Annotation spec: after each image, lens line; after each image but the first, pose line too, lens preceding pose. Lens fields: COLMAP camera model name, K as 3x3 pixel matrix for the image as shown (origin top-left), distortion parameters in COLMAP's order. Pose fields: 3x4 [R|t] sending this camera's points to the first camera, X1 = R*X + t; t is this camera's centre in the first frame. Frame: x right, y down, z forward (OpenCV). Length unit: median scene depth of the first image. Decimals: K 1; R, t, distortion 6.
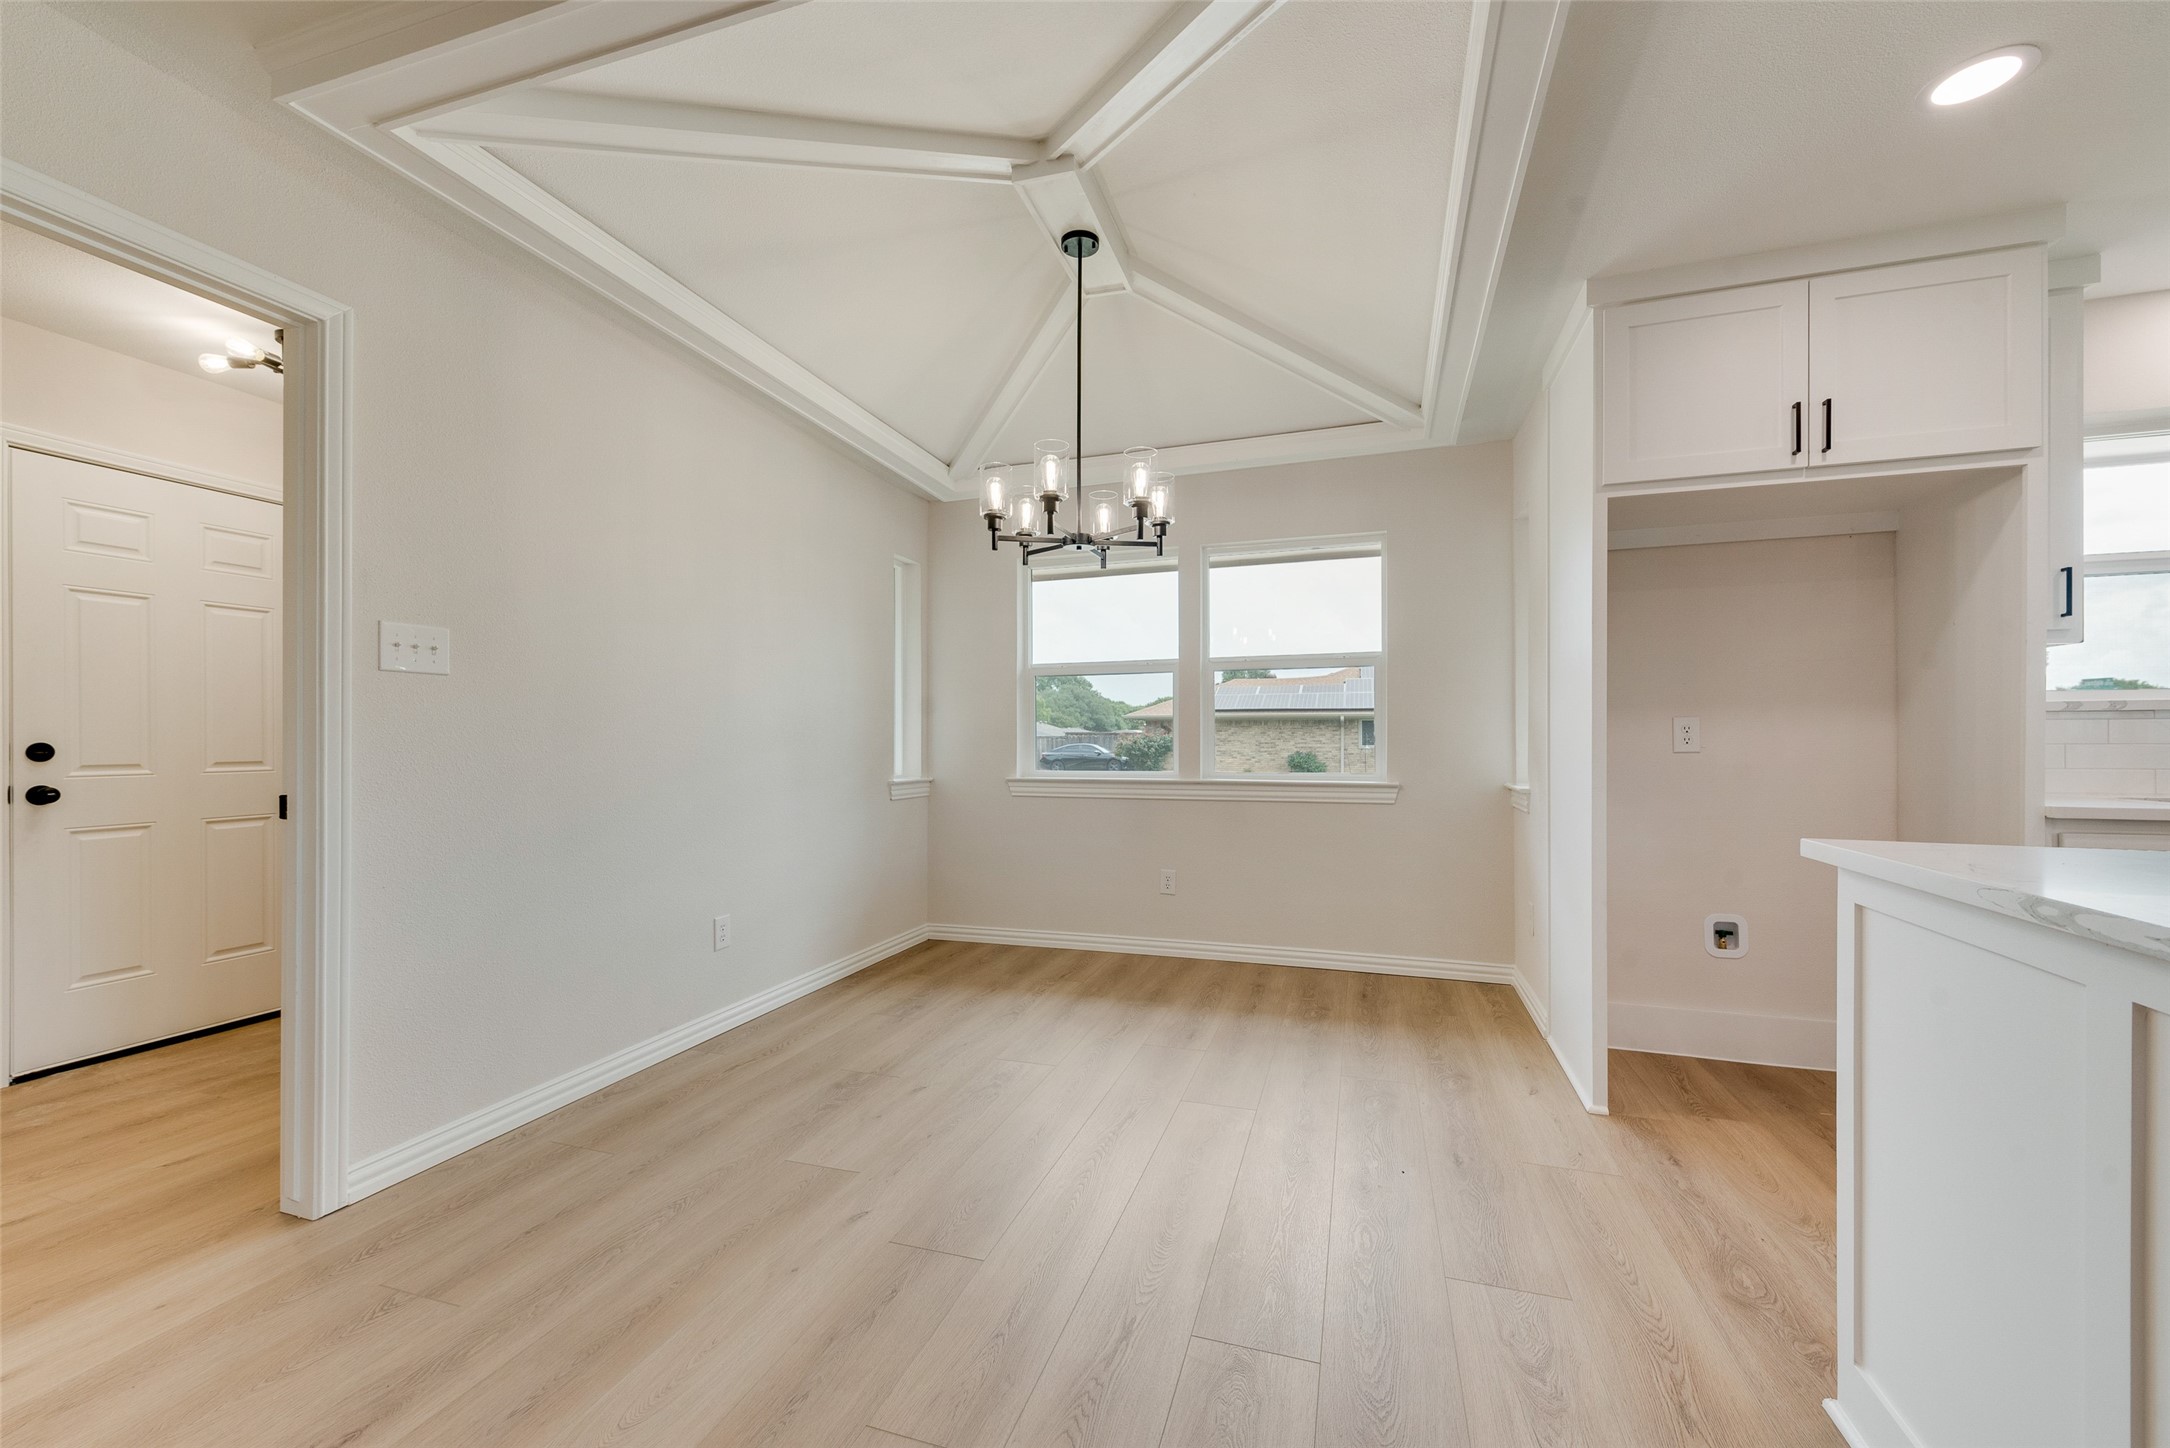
lens RADIAL K [[845.7, 0, 1082.5], [0, 845.7, 736.5], [0, 0, 1]] dist [0.017606, -0.004973]
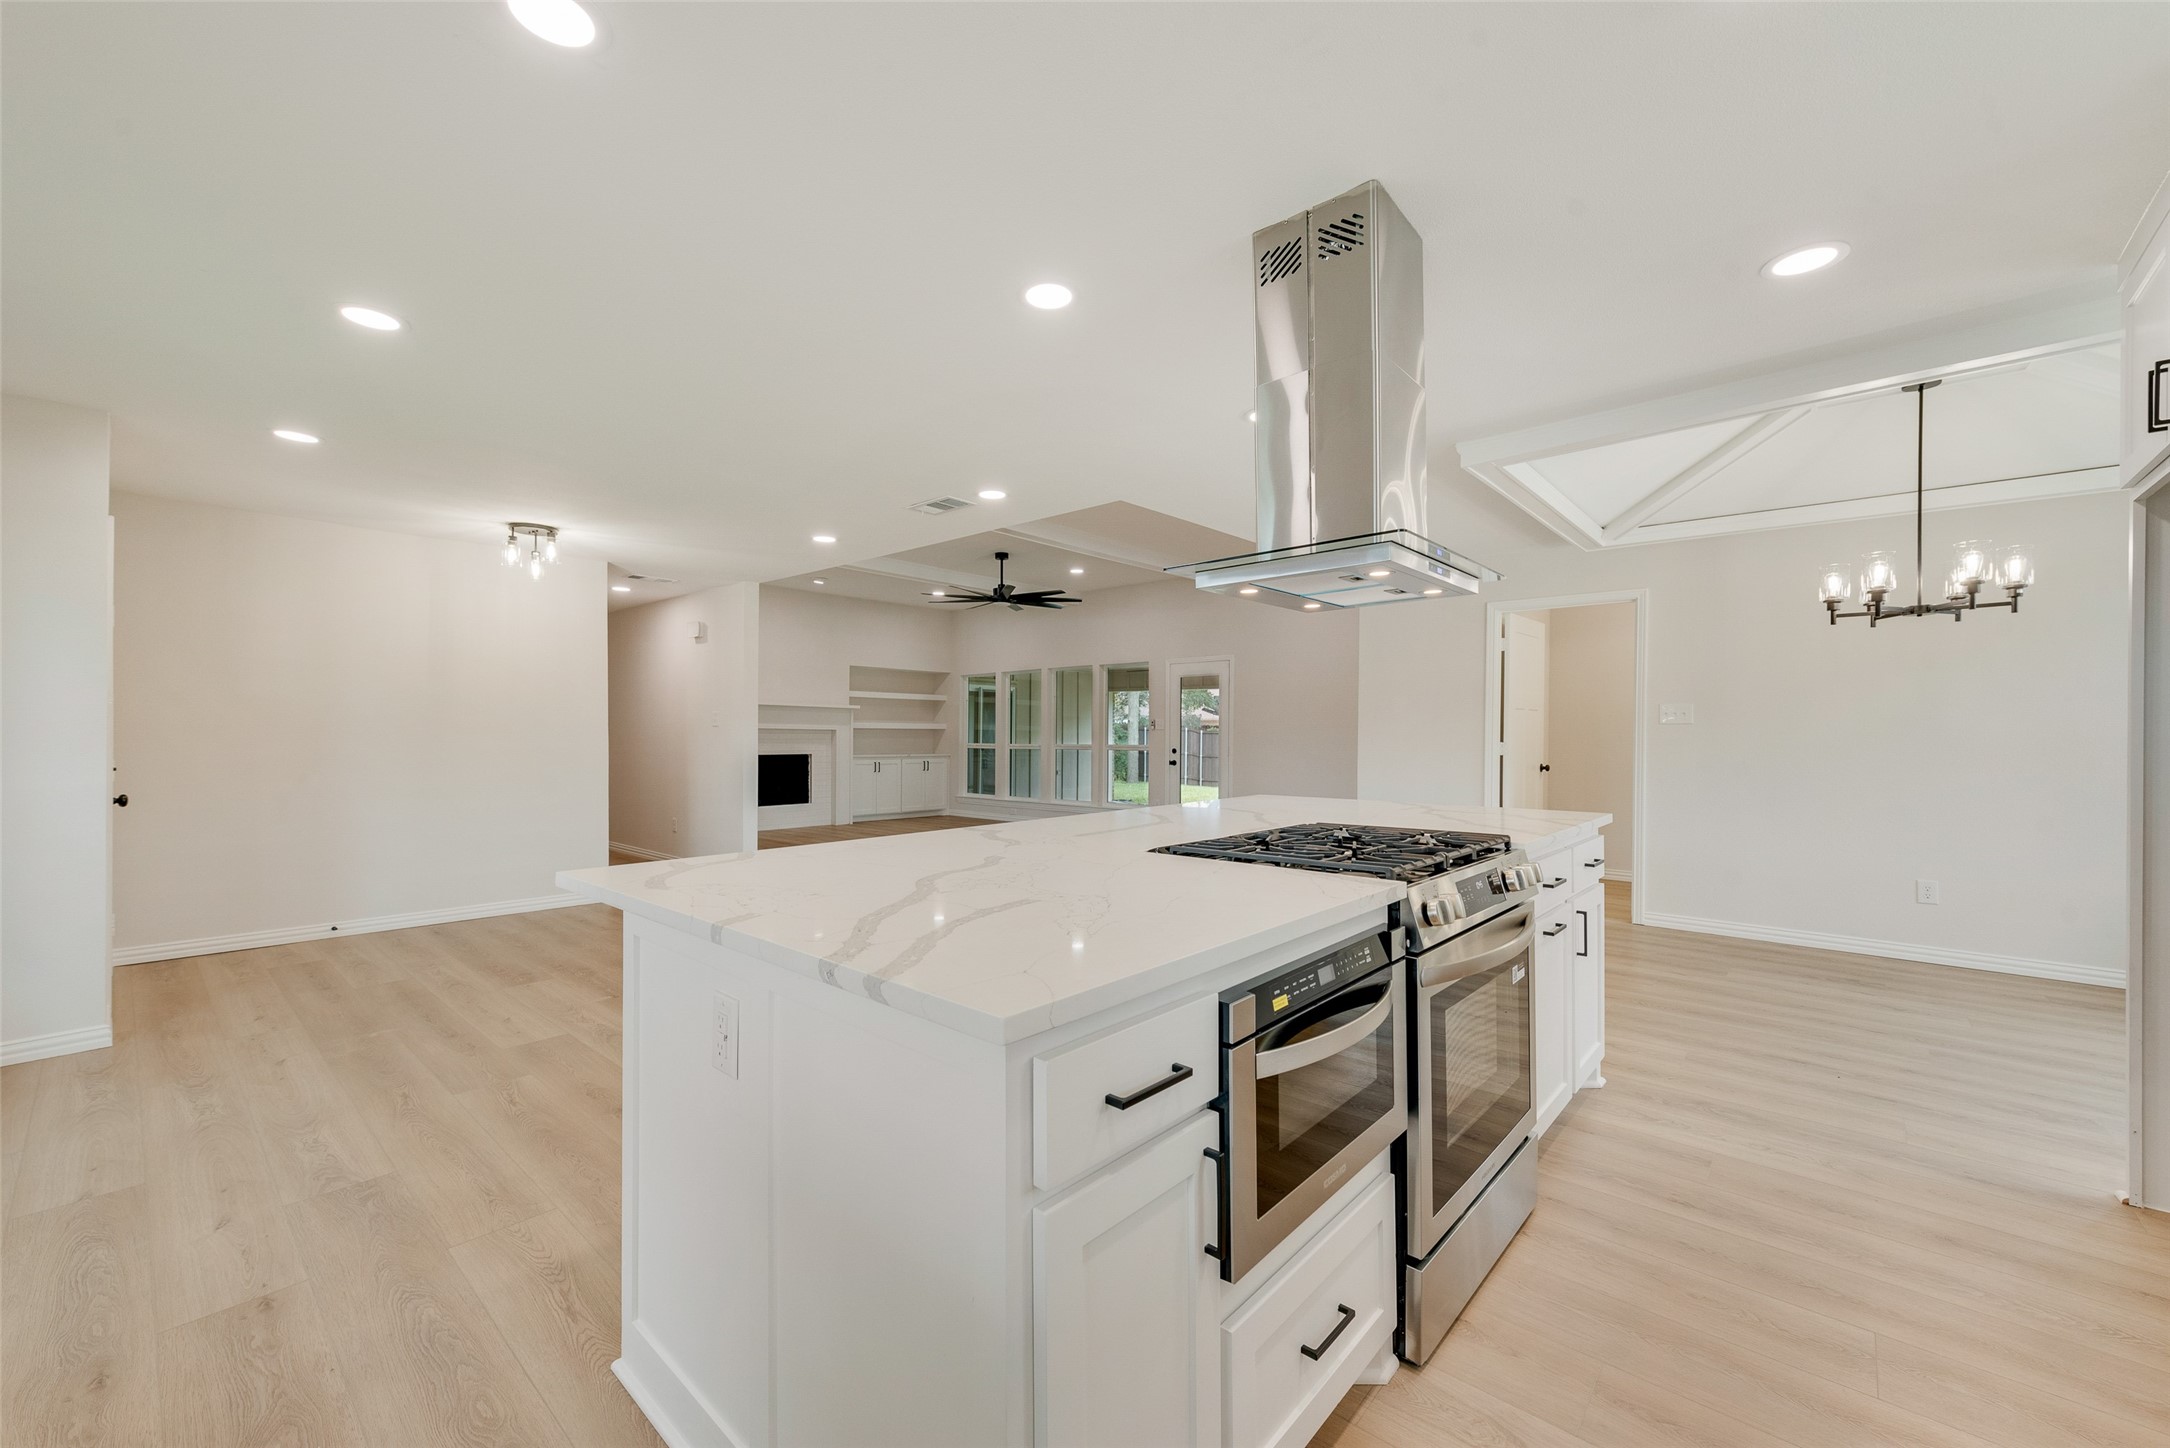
lens RADIAL K [[845.7, 0, 1082.5], [0, 845.7, 736.5], [0, 0, 1]] dist [0.017606, -0.004973]
pose [[-0.393835, 0.004822, -0.919168, 1.585162], [0.001433, 0.999988, 0.004632, -0.040420], [0.919180, 0.000507, -0.393837, 0.307861]]
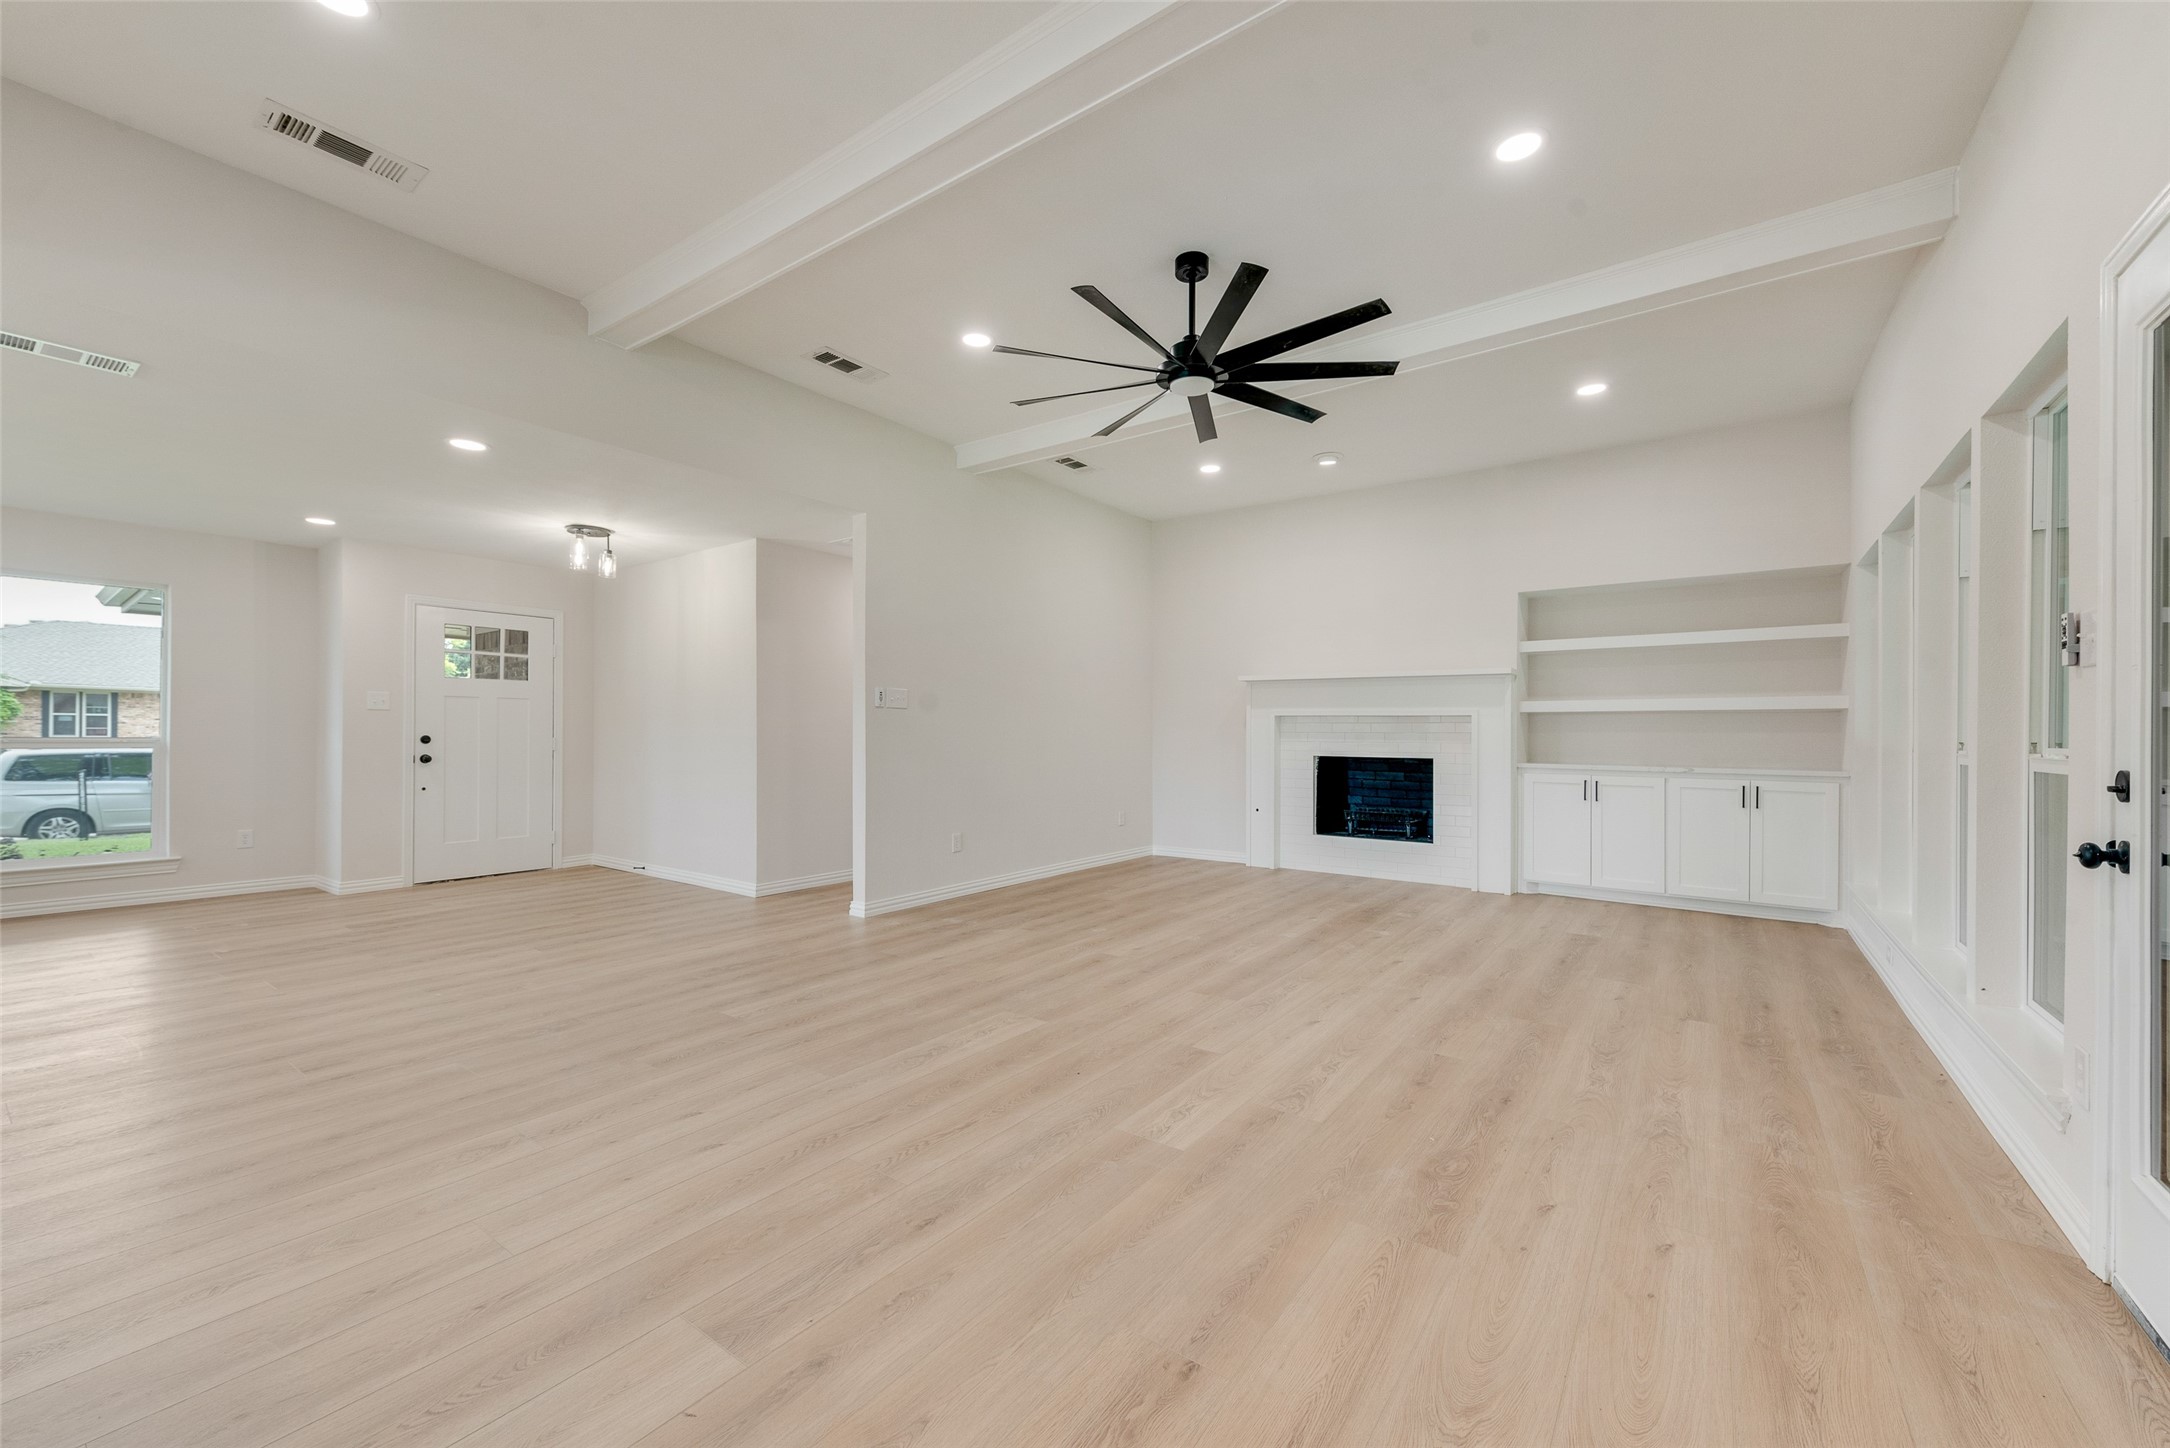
lens RADIAL K [[850.1, 0, 1086.3], [0, 850.1, 736.5], [0, 0, 1]] dist [0.016414, -0.004566]
pose [[-0.953543, -0.000691, 0.301255, -1.247645], [-0.001534, 0.999996, -0.002560, 0.004114], [-0.301252, -0.002903, -0.953540, 0.062791]]
